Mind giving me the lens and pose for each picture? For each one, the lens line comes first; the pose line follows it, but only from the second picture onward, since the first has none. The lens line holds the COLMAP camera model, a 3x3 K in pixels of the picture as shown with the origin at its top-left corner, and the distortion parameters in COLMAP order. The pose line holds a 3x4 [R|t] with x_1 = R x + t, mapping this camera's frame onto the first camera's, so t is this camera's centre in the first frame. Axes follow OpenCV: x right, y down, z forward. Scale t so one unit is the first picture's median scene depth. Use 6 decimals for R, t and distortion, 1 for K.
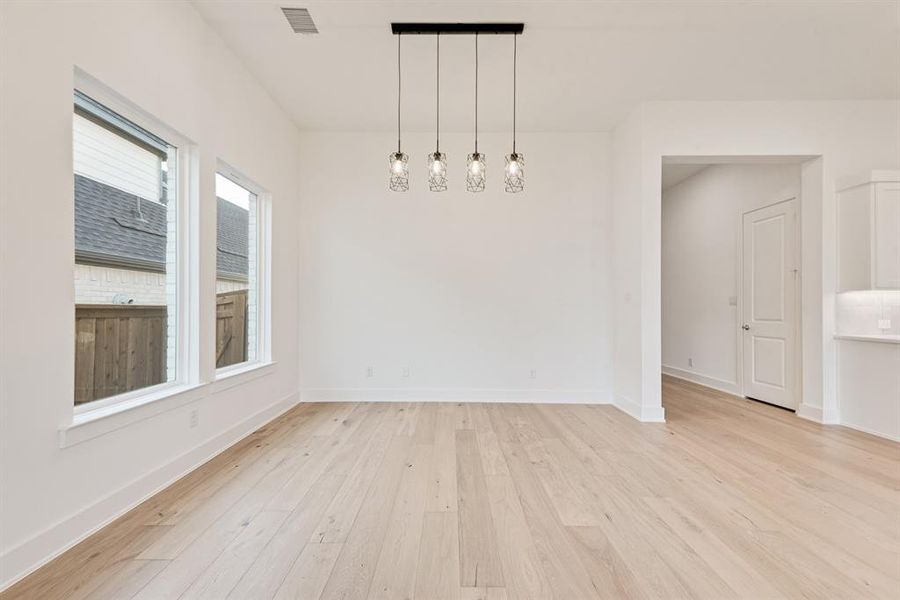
lens RADIAL K [[355.6, 0, 448.3], [0, 355.6, 303.0], [0, 0, 1]] dist [0.016969, -0.000588]
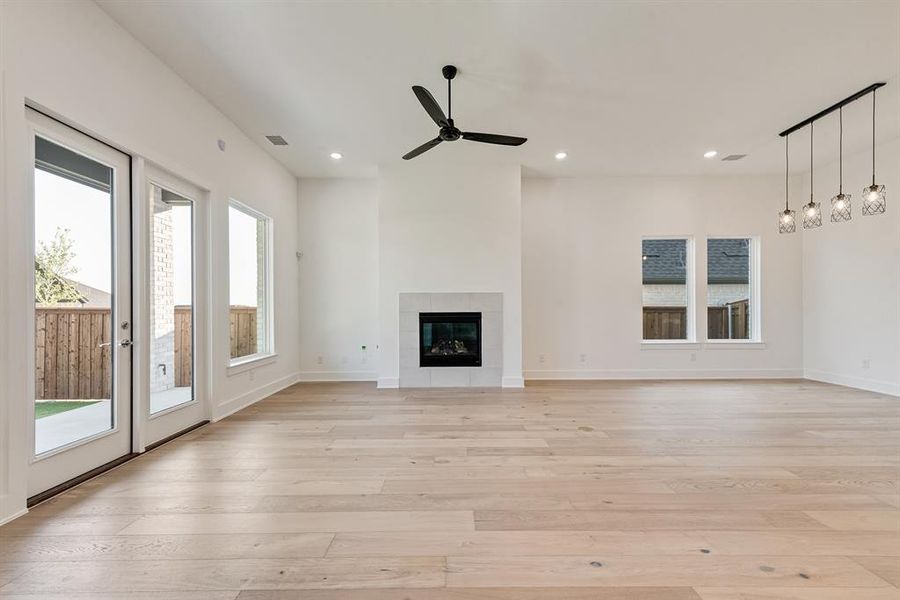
lens RADIAL K [[355.6, 0, 453.6], [0, 355.6, 308.2], [0, 0, 1]] dist [0.016969, -0.000588]
pose [[0.020135, -0.003793, -0.999790, 1.335444], [0.019447, 0.999805, -0.003401, -0.006671], [0.999608, -0.019374, 0.020205, -0.486704]]
